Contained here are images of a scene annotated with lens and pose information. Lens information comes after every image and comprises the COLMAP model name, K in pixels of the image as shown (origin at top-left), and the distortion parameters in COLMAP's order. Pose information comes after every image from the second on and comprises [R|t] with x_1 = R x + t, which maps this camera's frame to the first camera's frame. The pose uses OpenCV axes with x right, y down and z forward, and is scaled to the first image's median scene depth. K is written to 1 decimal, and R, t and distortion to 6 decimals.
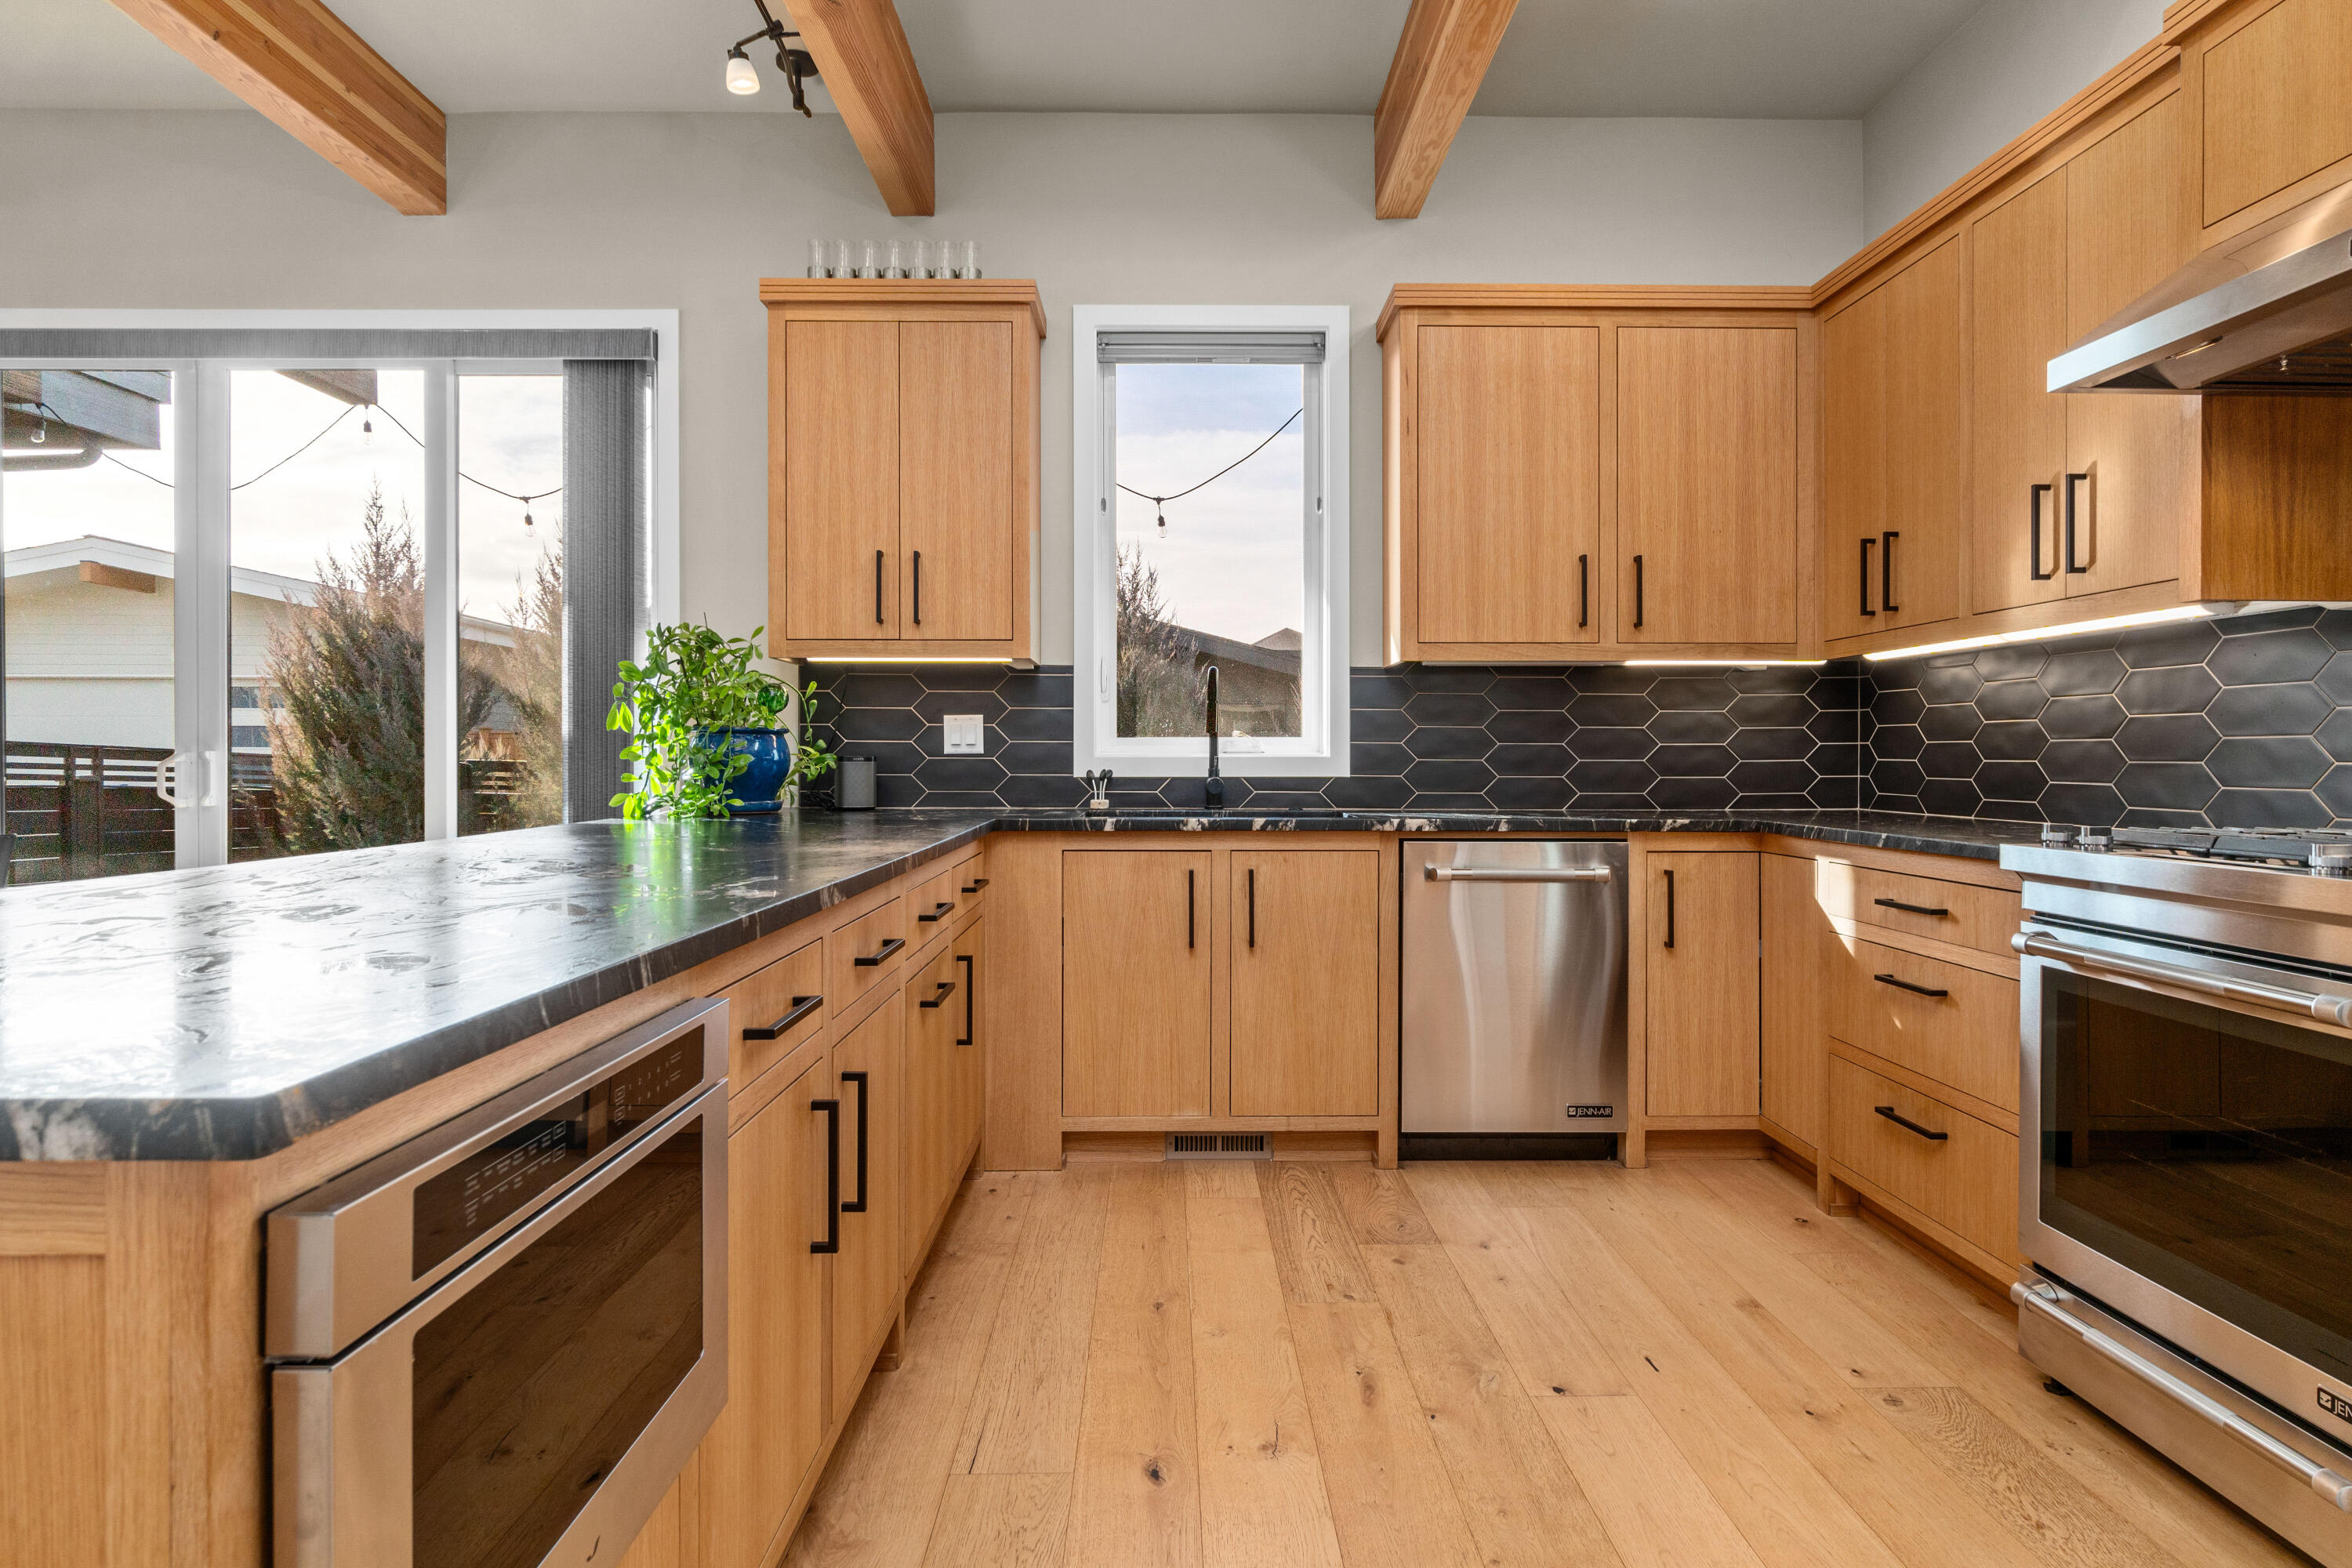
lens RADIAL K [[1272.6, 0, 1193.8], [0, 1272.6, 761.0], [0, 0, 1]] dist [-0.010914, 0.001011]
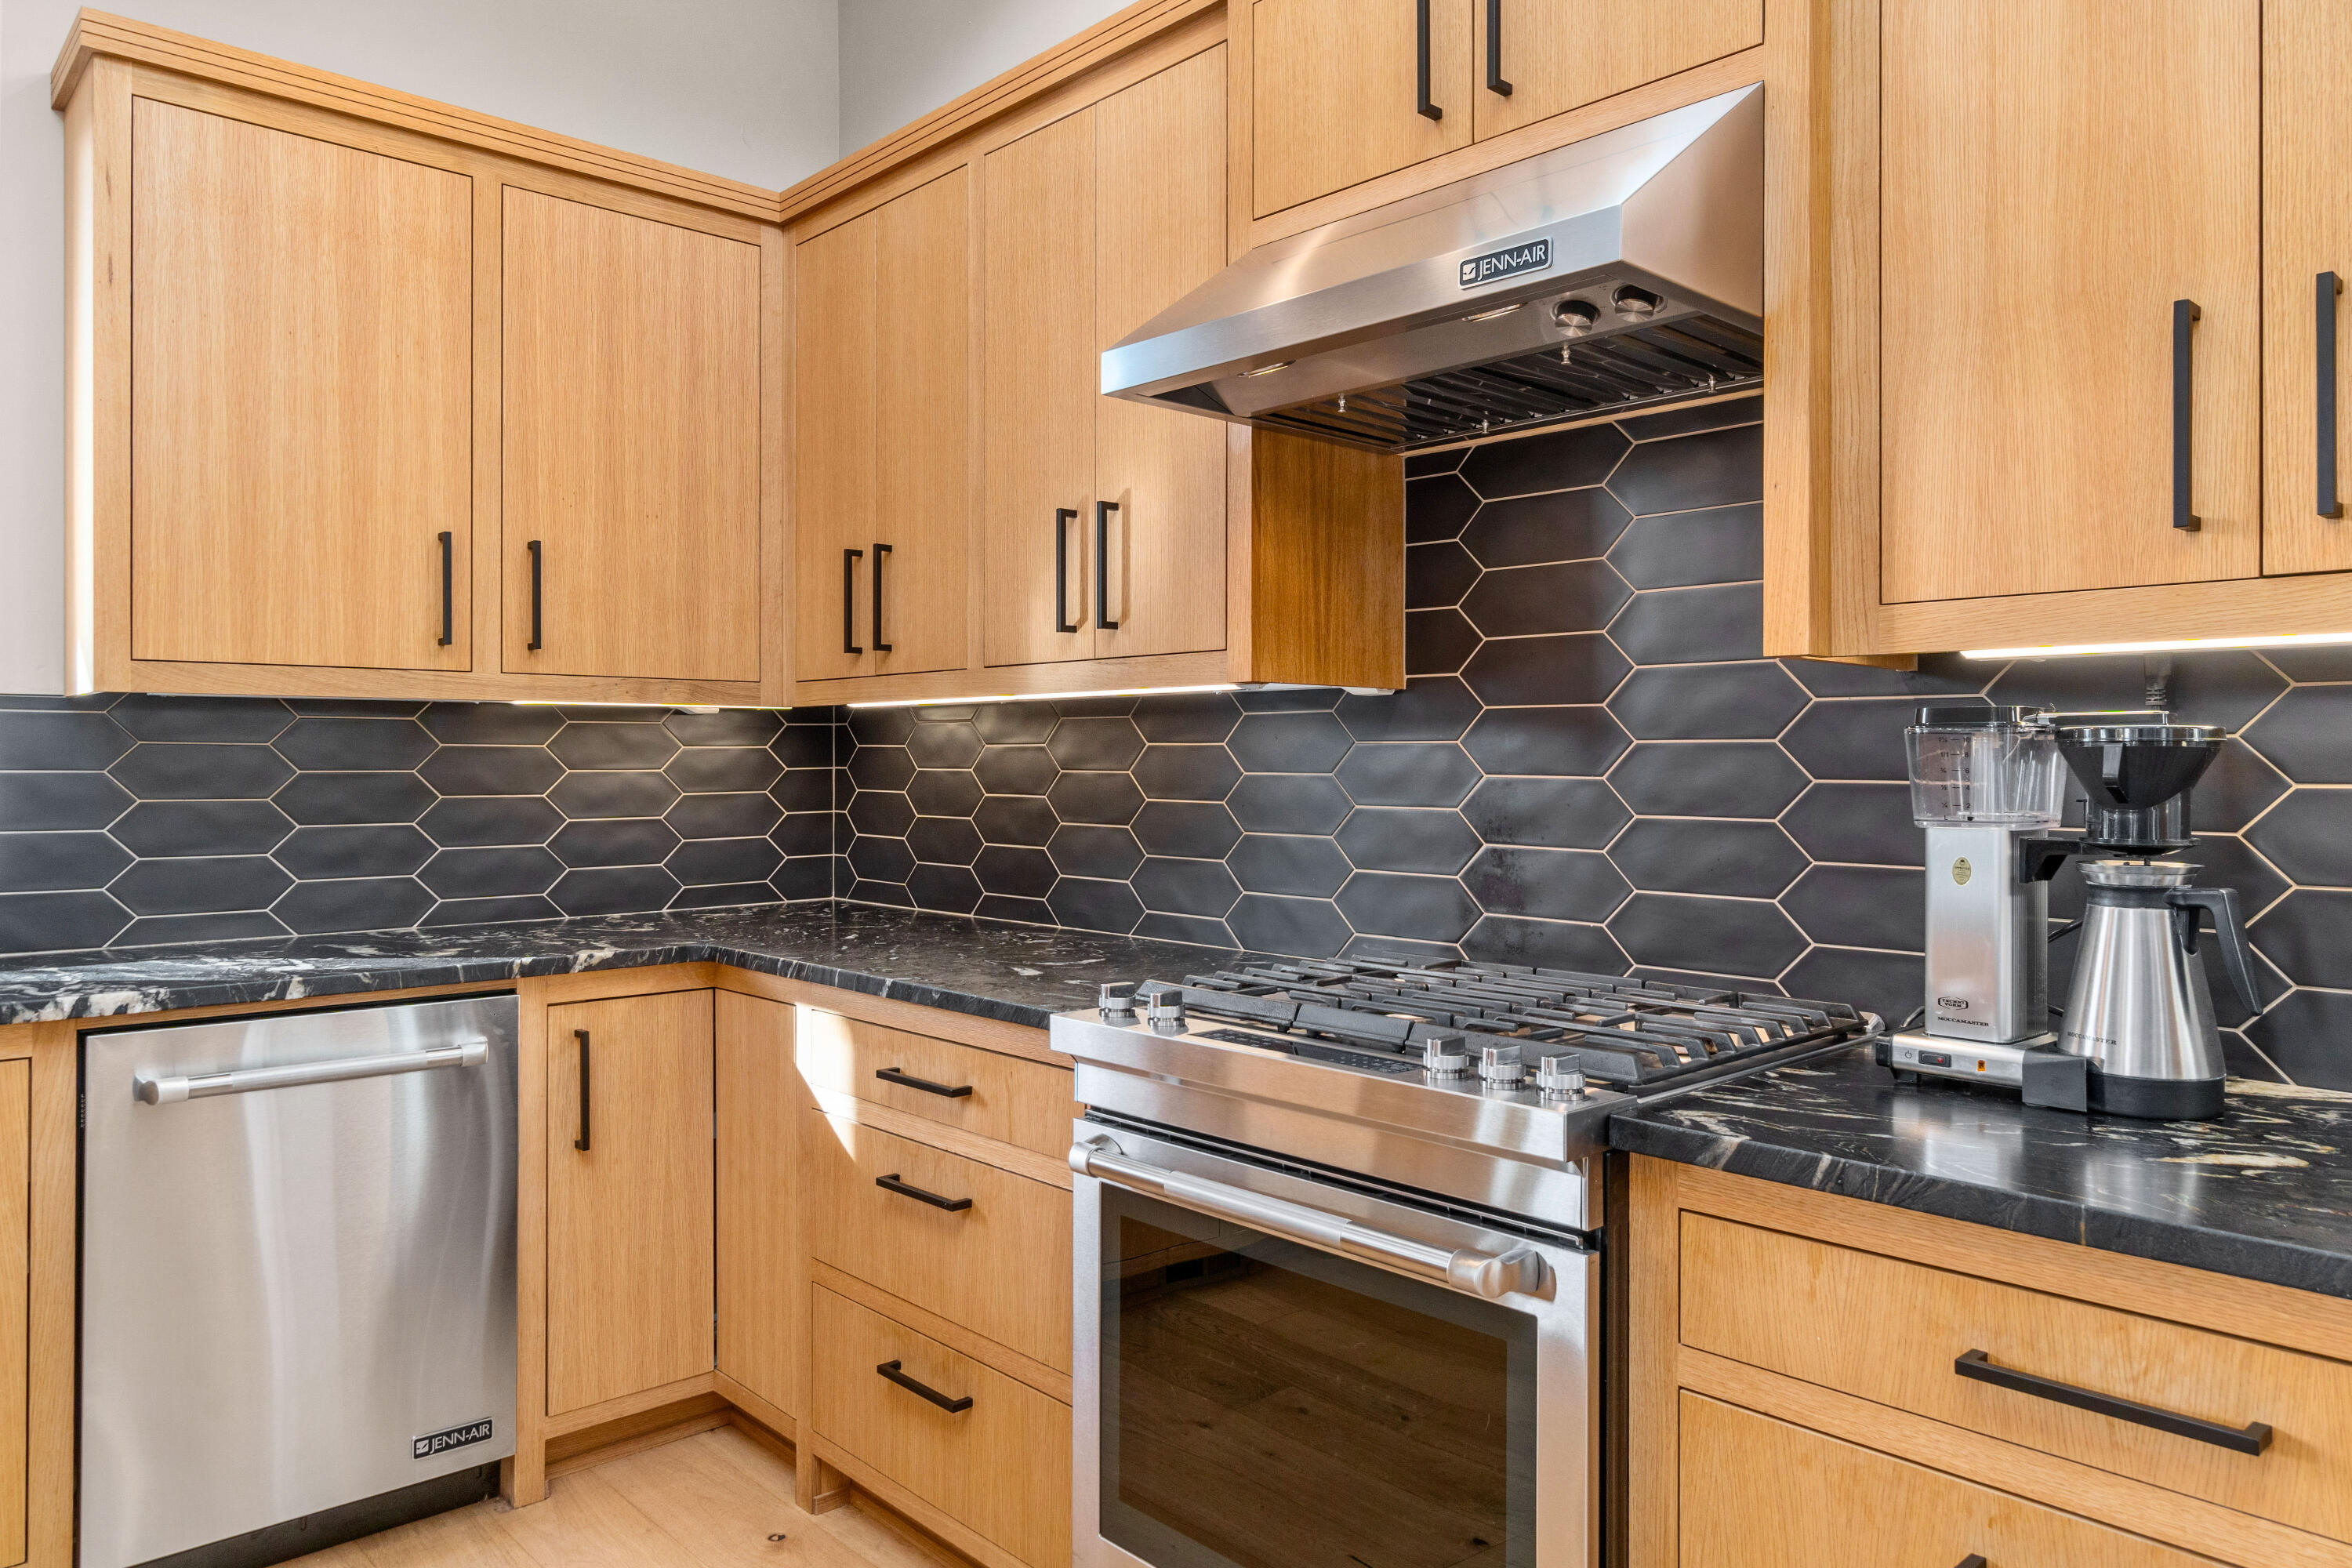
lens RADIAL K [[1556.2, 0, 1186.6], [0, 1556.2, 753.9], [0, 0, 1]] dist [0.002072, -0.005252]
pose [[0.745500, 0.001918, 0.666503, 0.067852], [0.001764, 0.999987, -0.004851, -0.048607], [-0.666504, 0.004792, 0.745486, 0.183893]]
